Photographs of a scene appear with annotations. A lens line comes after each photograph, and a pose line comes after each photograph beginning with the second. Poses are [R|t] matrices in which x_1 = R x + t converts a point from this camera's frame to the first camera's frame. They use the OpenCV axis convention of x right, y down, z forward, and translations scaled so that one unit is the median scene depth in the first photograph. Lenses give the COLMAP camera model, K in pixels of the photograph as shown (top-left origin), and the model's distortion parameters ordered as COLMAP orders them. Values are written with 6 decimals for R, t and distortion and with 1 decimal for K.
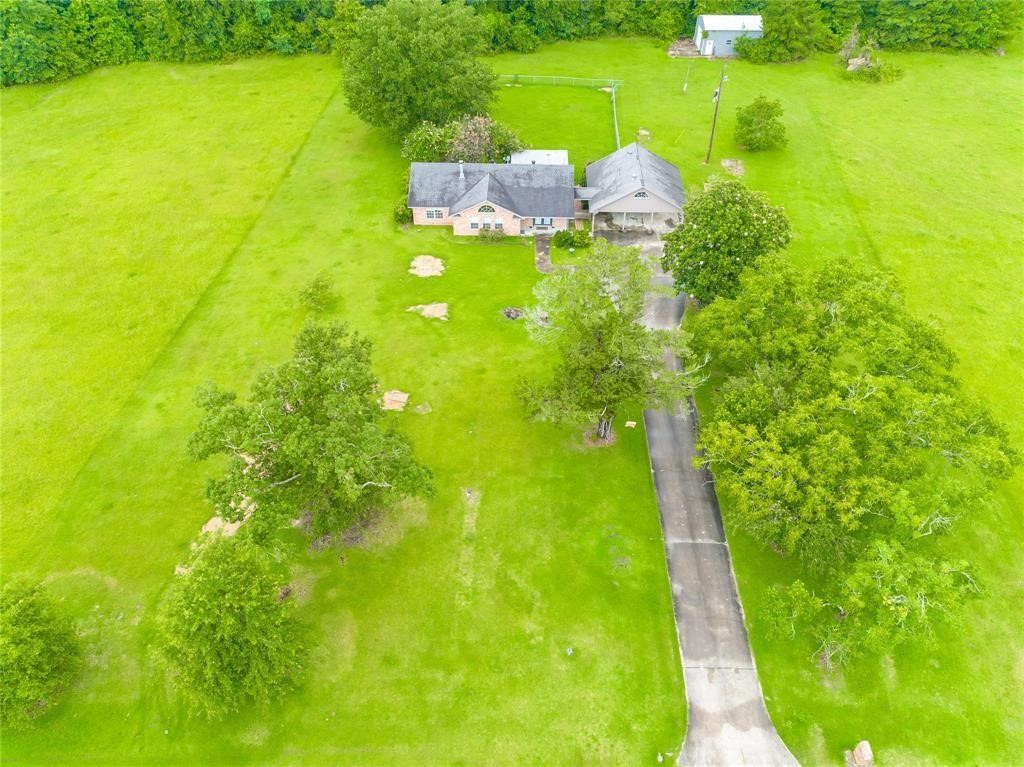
lens RADIAL K [[782.1, 0, 506.9], [0, 782.1, 379.2], [0, 0, 1]] dist [0.016732, 0.012691]
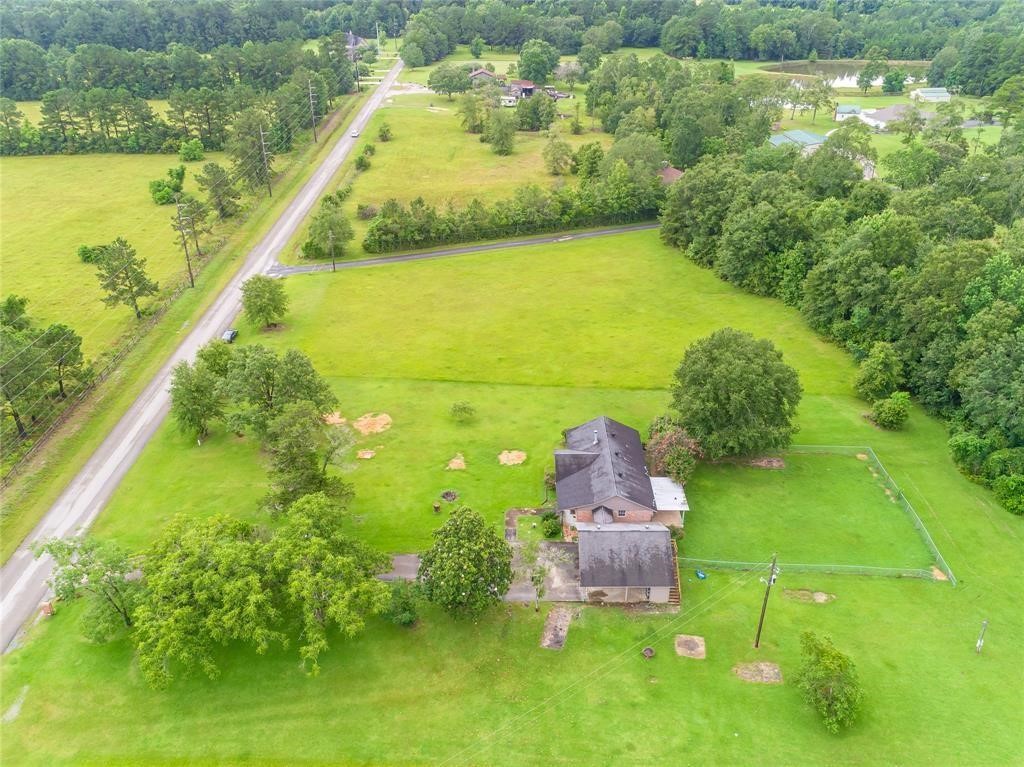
lens RADIAL K [[821.8, 0, 524.5], [0, 821.8, 358.1], [0, 0, 1]] dist [0.025557, -0.002028]
pose [[0.043131, 0.465913, -0.883779, 1.118765], [-0.675740, 0.665169, 0.317688, -0.755761], [0.735877, 0.583503, 0.343525, 0.451657]]
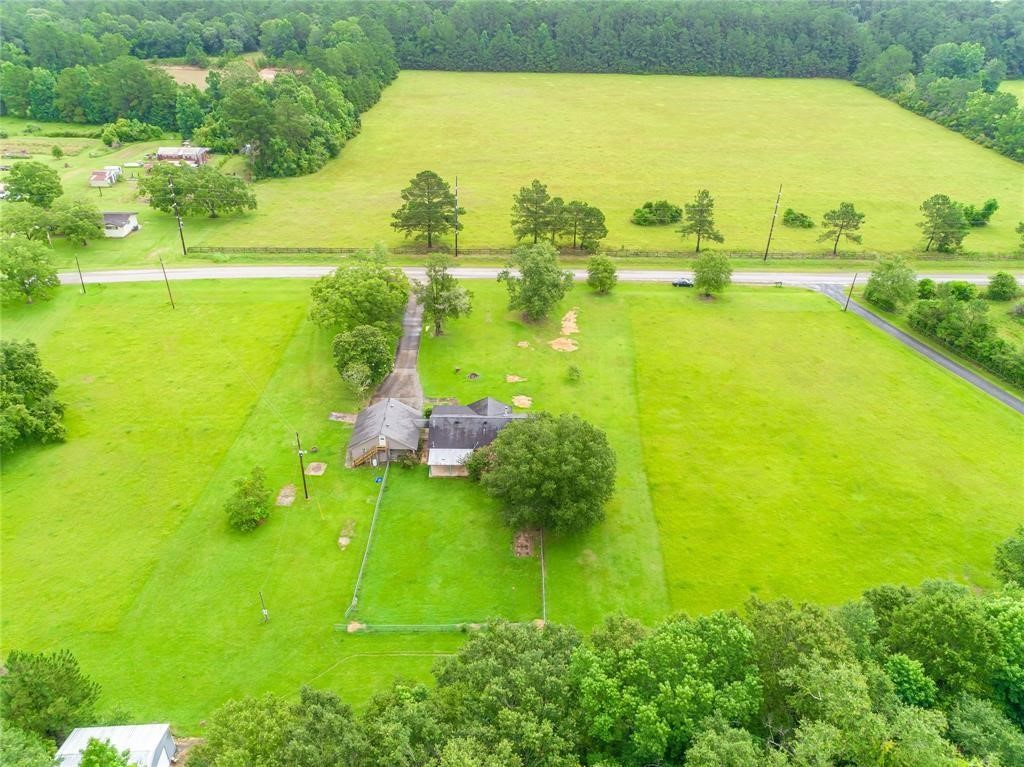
lens RADIAL K [[782.1, 0, 506.9], [0, 782.1, 379.2], [0, 0, 1]] dist [0.016732, 0.012691]
pose [[-0.999416, 0.010046, -0.032673, -0.013229], [-0.028642, 0.275605, 0.960844, -1.905542], [0.018658, 0.961219, -0.275156, 1.496490]]
